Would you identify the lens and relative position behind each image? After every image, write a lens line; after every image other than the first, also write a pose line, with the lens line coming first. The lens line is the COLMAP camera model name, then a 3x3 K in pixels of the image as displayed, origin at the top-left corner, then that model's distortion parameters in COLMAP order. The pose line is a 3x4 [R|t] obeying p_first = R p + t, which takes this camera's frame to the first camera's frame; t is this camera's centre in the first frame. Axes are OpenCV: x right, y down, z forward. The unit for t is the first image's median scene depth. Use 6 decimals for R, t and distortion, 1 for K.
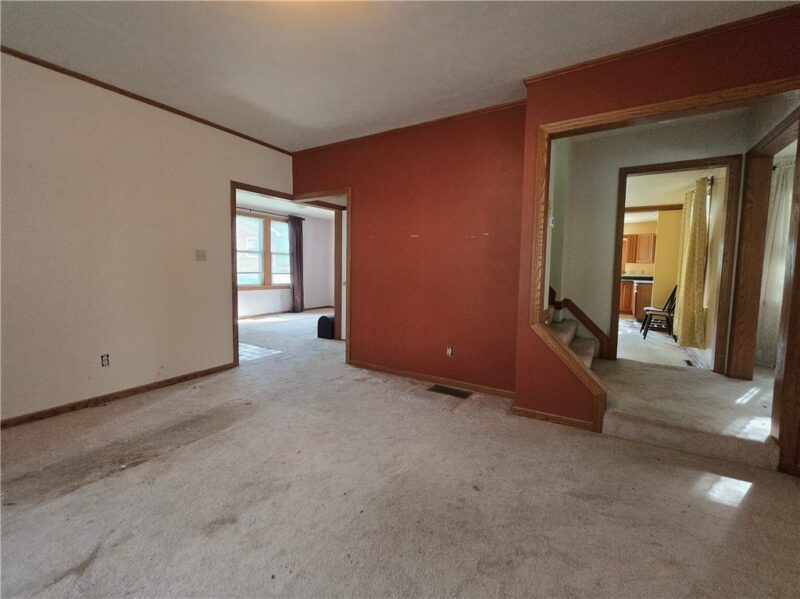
lens RADIAL K [[344.1, 0, 400.0], [0, 344.1, 299.5], [0, 0, 1]] dist [0.000231, 0.000005]
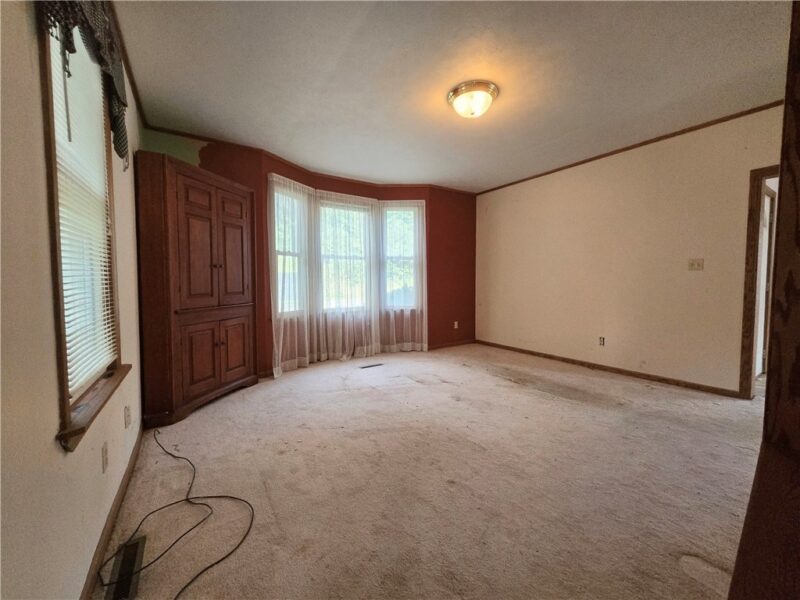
lens RADIAL K [[324.3, 0, 400.0], [0, 324.3, 300.0], [0, 0, 1]] dist [-0.000126, -0.000039]
pose [[-0.426727, 0.043384, -0.903339, 0.769780], [-0.083199, 0.992730, 0.086980, -0.048105], [0.900546, 0.112273, -0.420015, 0.805852]]
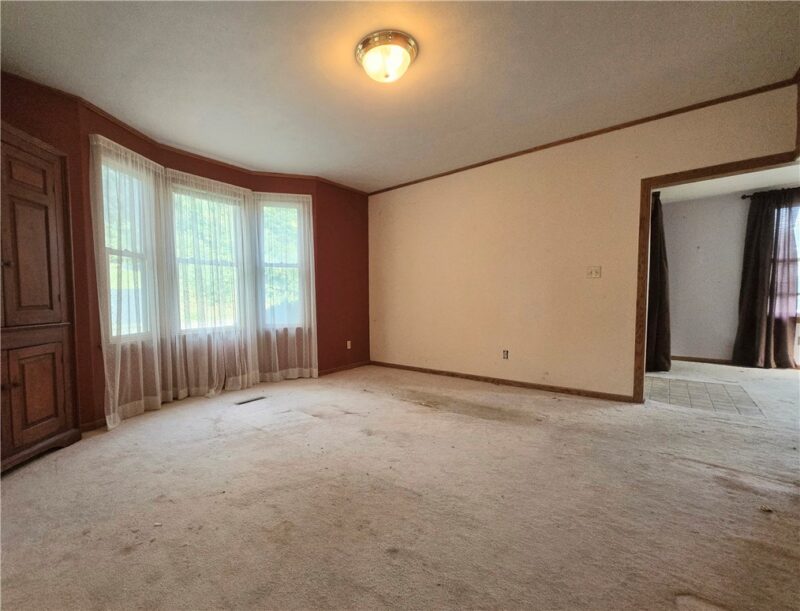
lens RADIAL K [[353.9, 0, 362.6], [0, 353.9, 321.5], [0, 0, 1]] dist [-0.000130, -0.000474]
pose [[-0.174702, 0.051732, -0.983261, 0.657255], [-0.079307, 0.994635, 0.066422, -0.005522], [0.981422, 0.089584, -0.169662, 0.679789]]
